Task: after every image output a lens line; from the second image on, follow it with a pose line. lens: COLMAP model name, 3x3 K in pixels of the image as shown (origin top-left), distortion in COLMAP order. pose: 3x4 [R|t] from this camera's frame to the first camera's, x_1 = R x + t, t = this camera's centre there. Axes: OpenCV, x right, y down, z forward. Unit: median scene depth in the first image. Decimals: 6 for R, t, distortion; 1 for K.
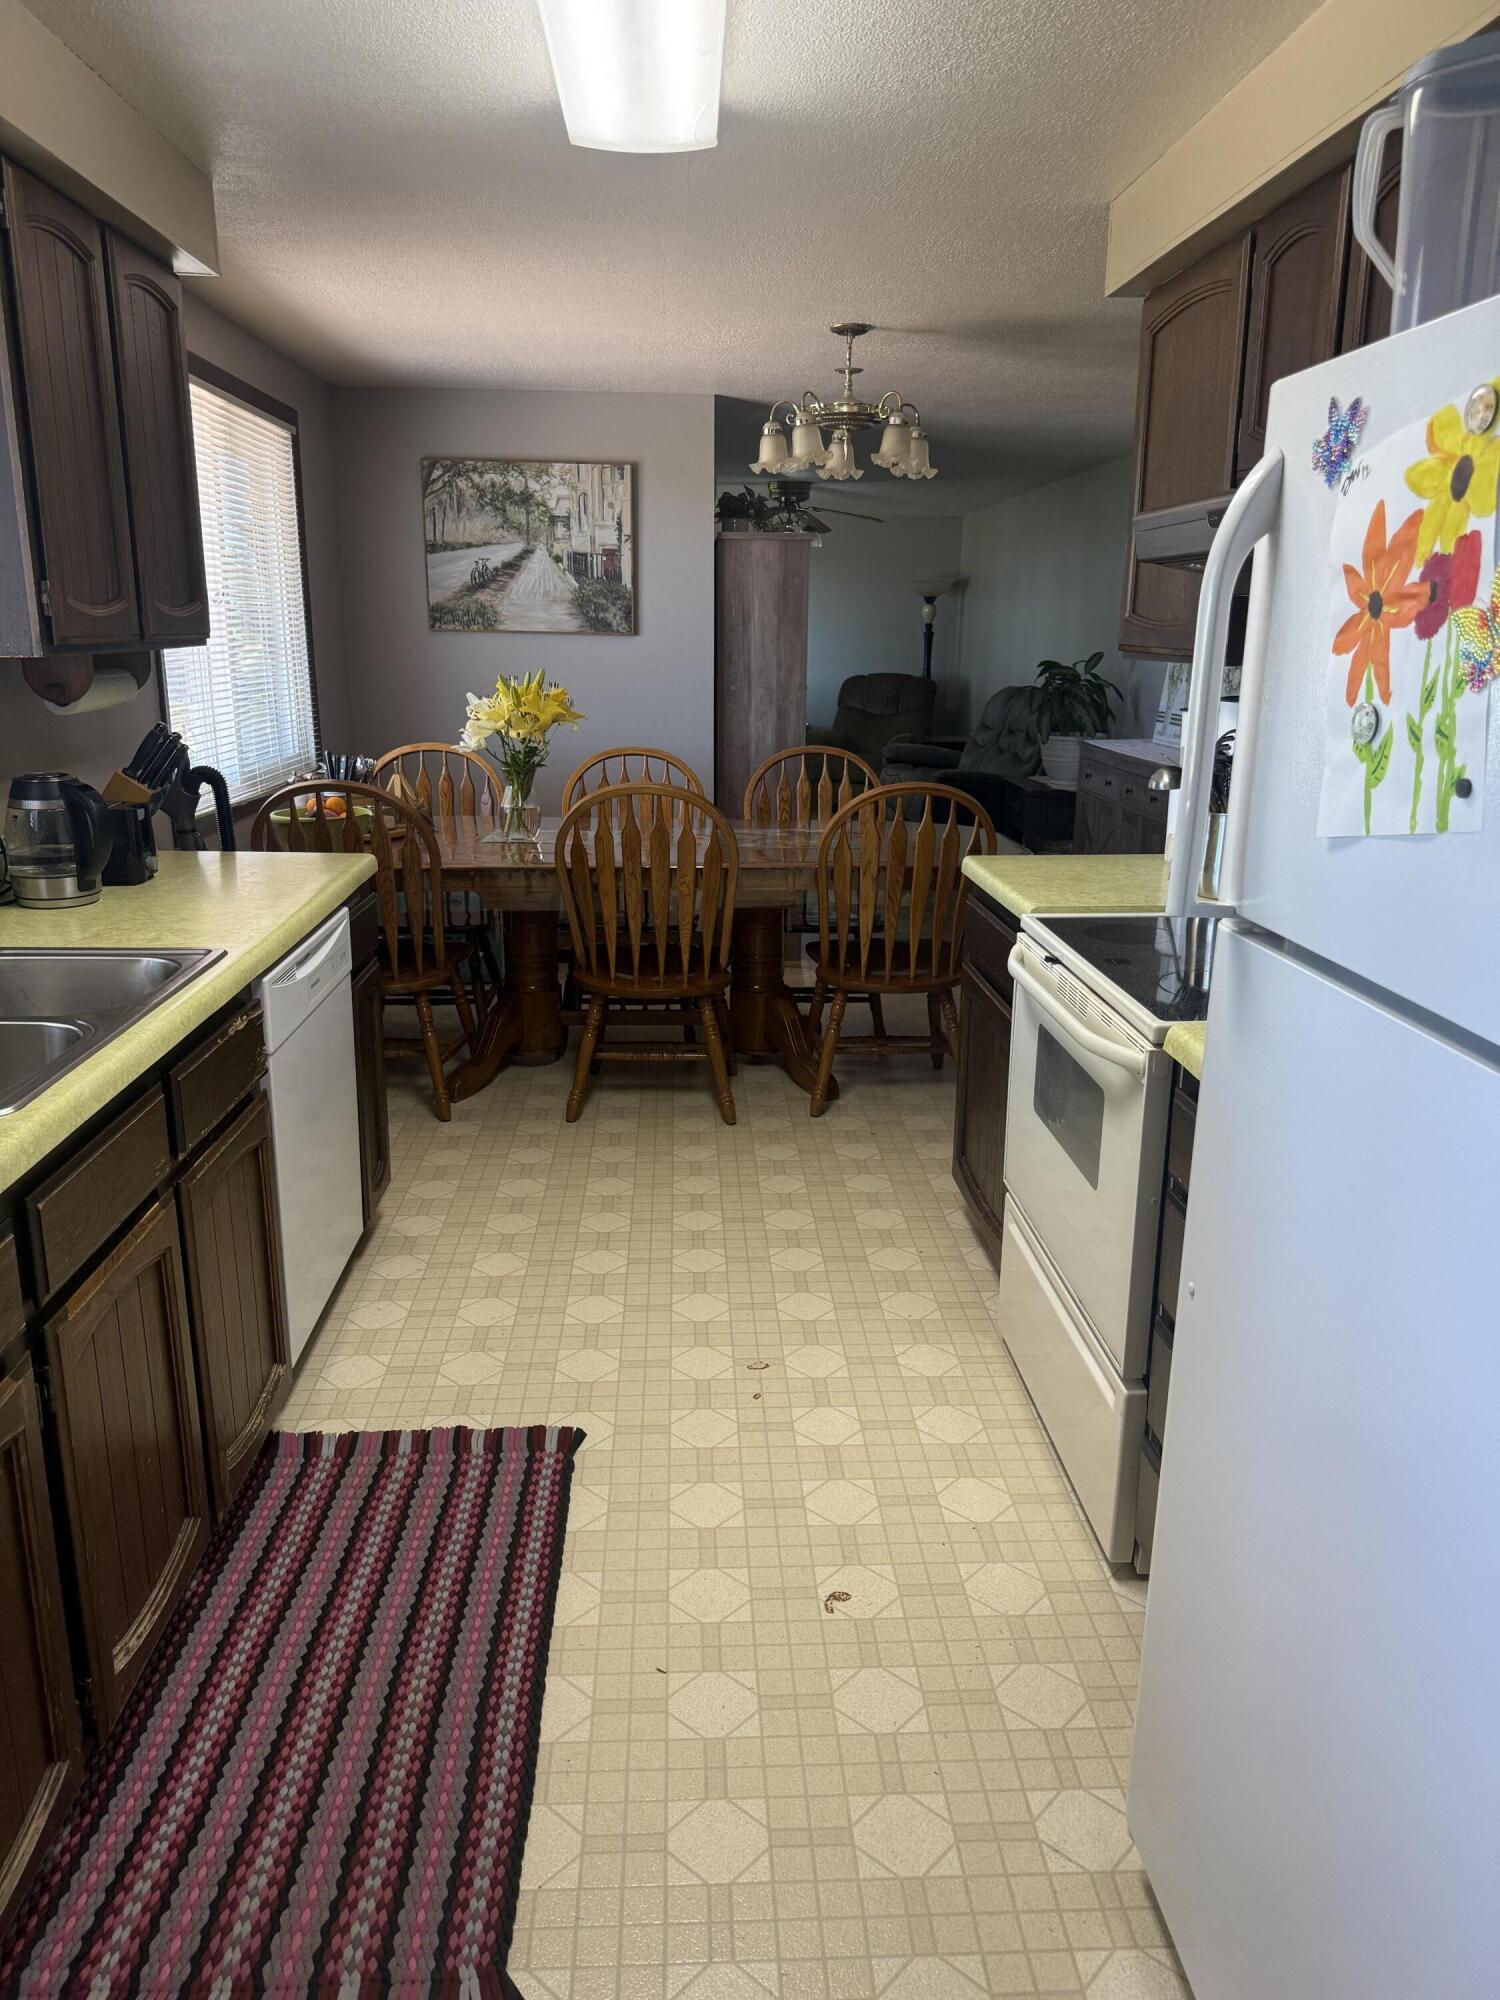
lens RADIAL K [[1400.2, 0, 753.3], [0, 1400.2, 1037.3], [0, 0, 1]] dist [0.041206, -0.054637]
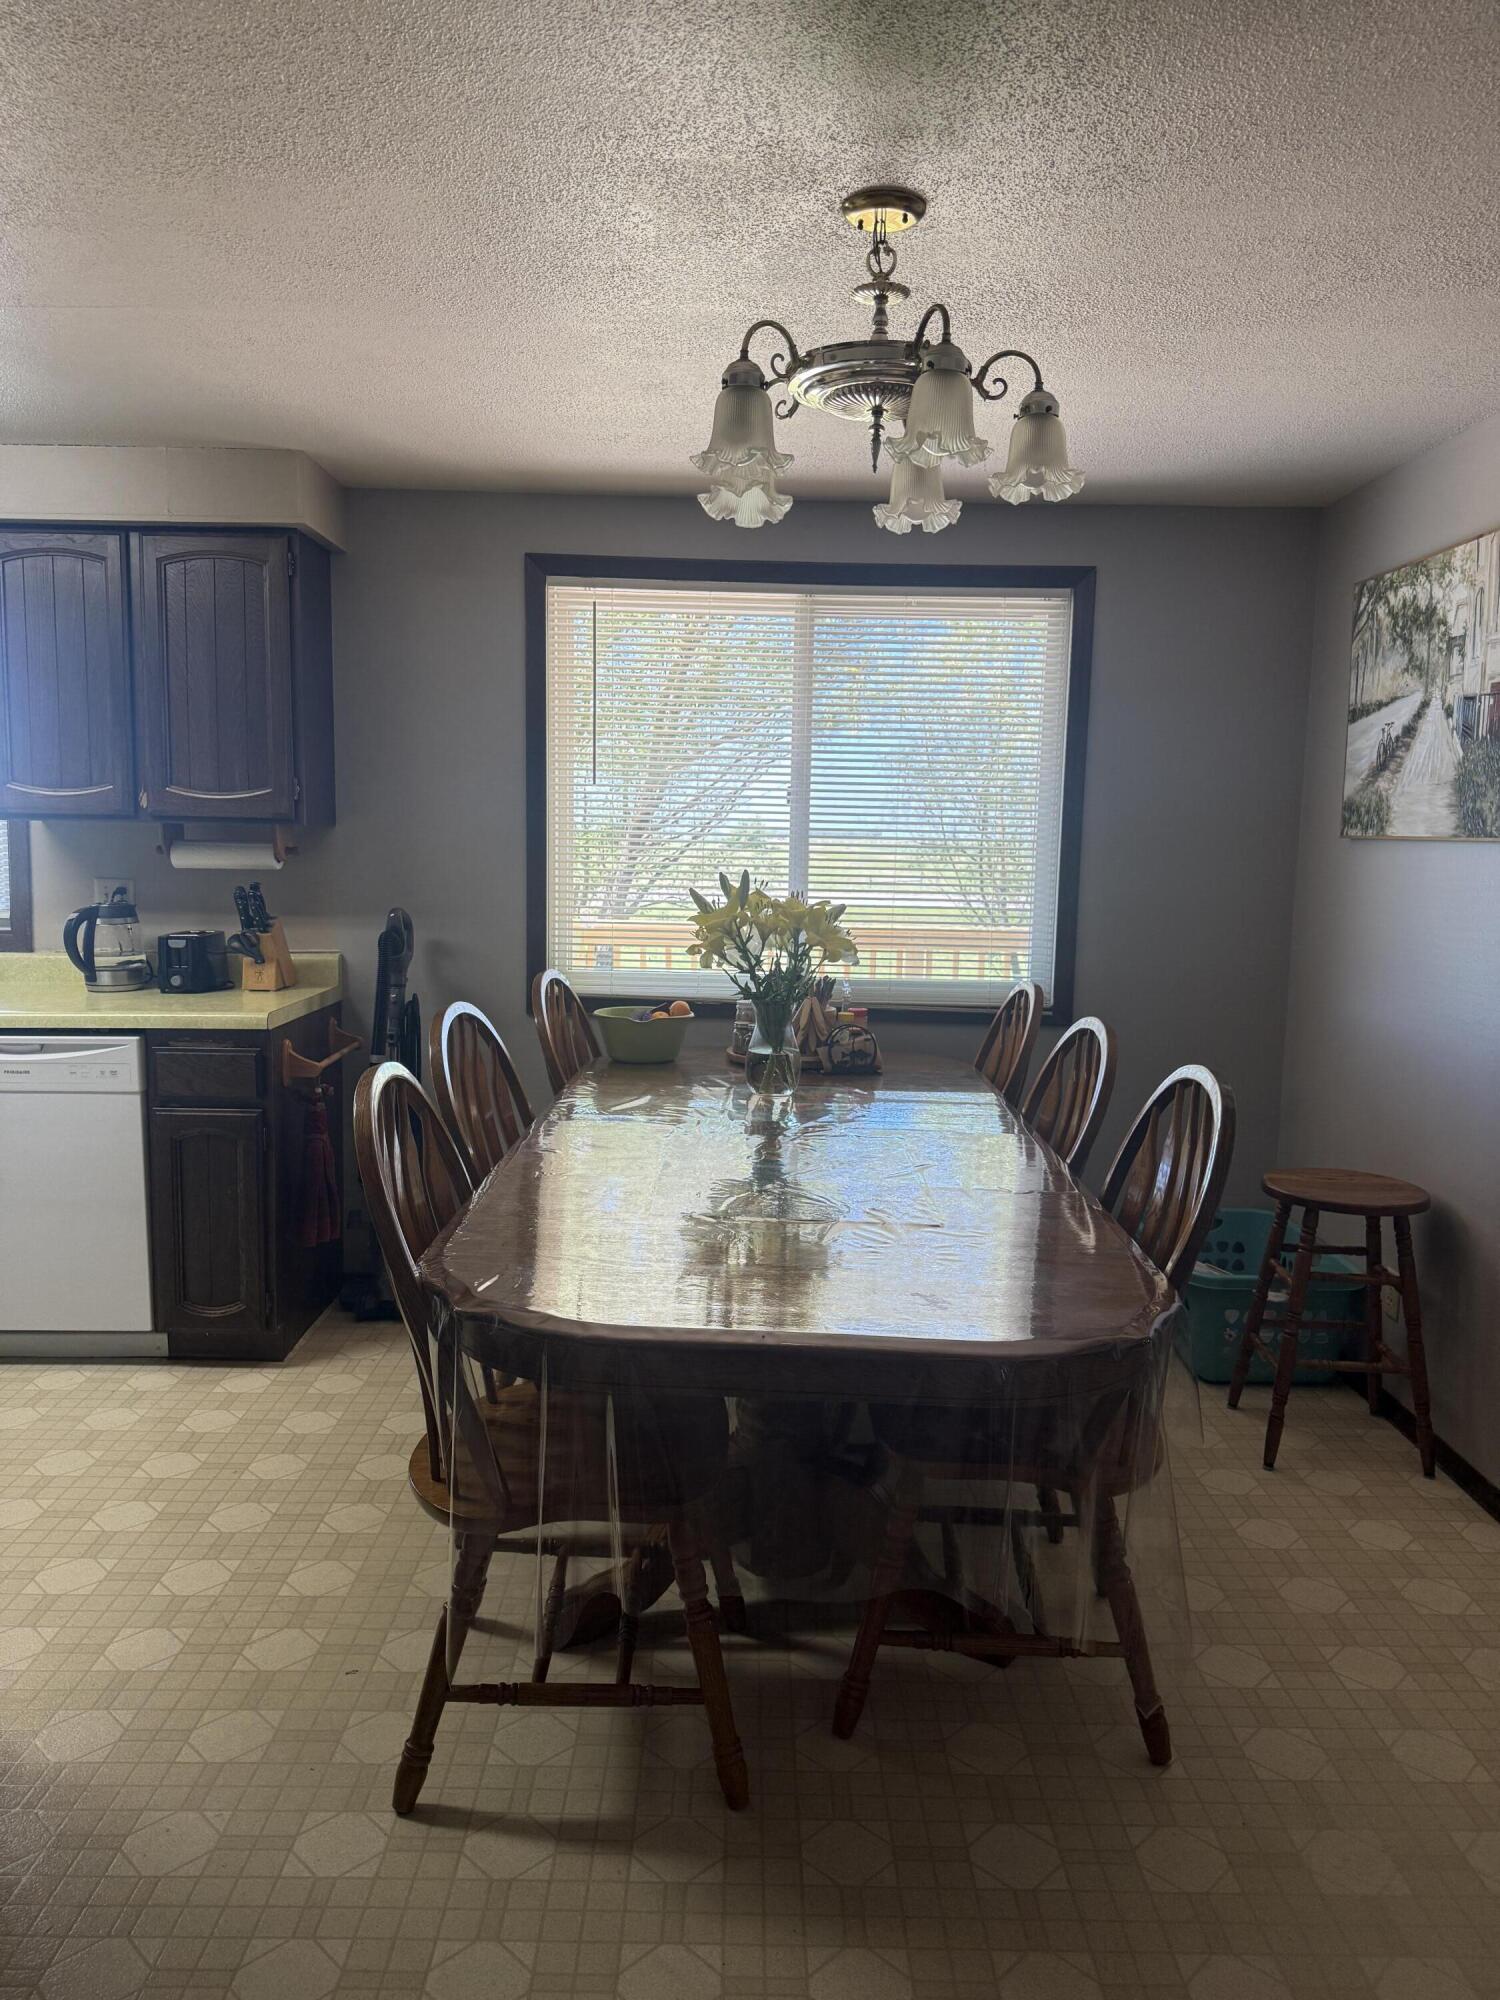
lens RADIAL K [[1400.2, 0, 750.3], [0, 1400.2, 990.0], [0, 0, 1]] dist [0.041206, -0.054637]
pose [[-0.045148, 0.099244, -0.994038, 0.448519], [-0.300711, 0.947551, 0.108260, -0.218121], [0.952646, 0.303807, -0.012937, 0.796275]]
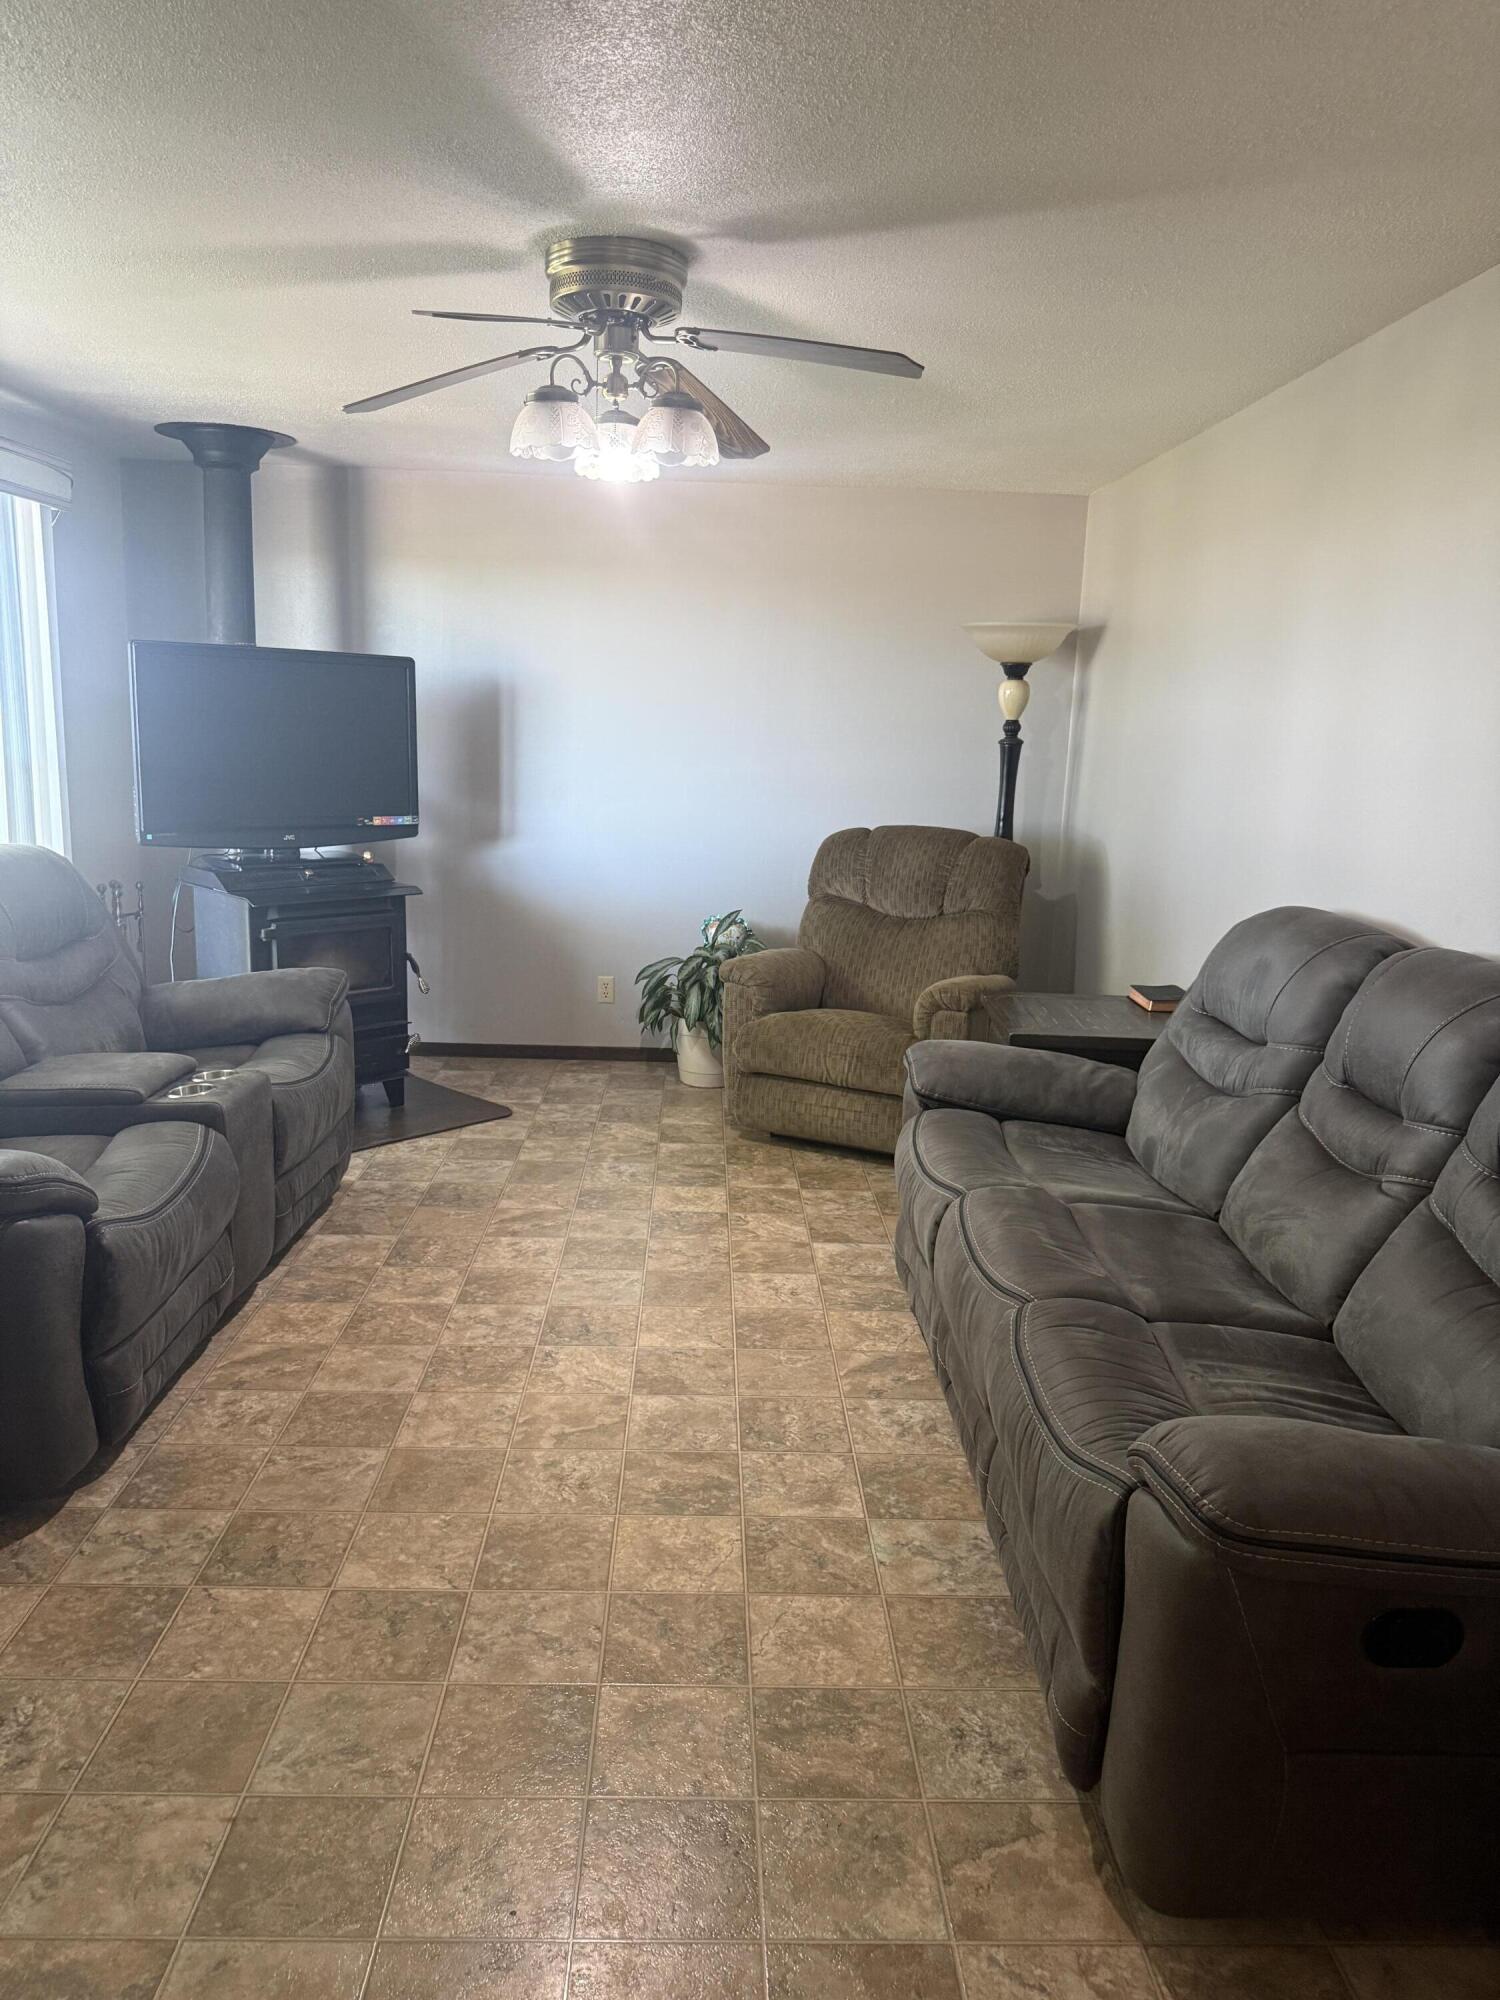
lens RADIAL K [[1400.2, 0, 762.2], [0, 1400.2, 1014.5], [0, 0, 1]] dist [0.041206, -0.054637]
pose [[0.999594, 0.027420, -0.007810, 0.105457], [-0.027949, 0.996522, -0.078504, -0.341792], [0.005630, 0.078690, 0.996883, 1.169882]]
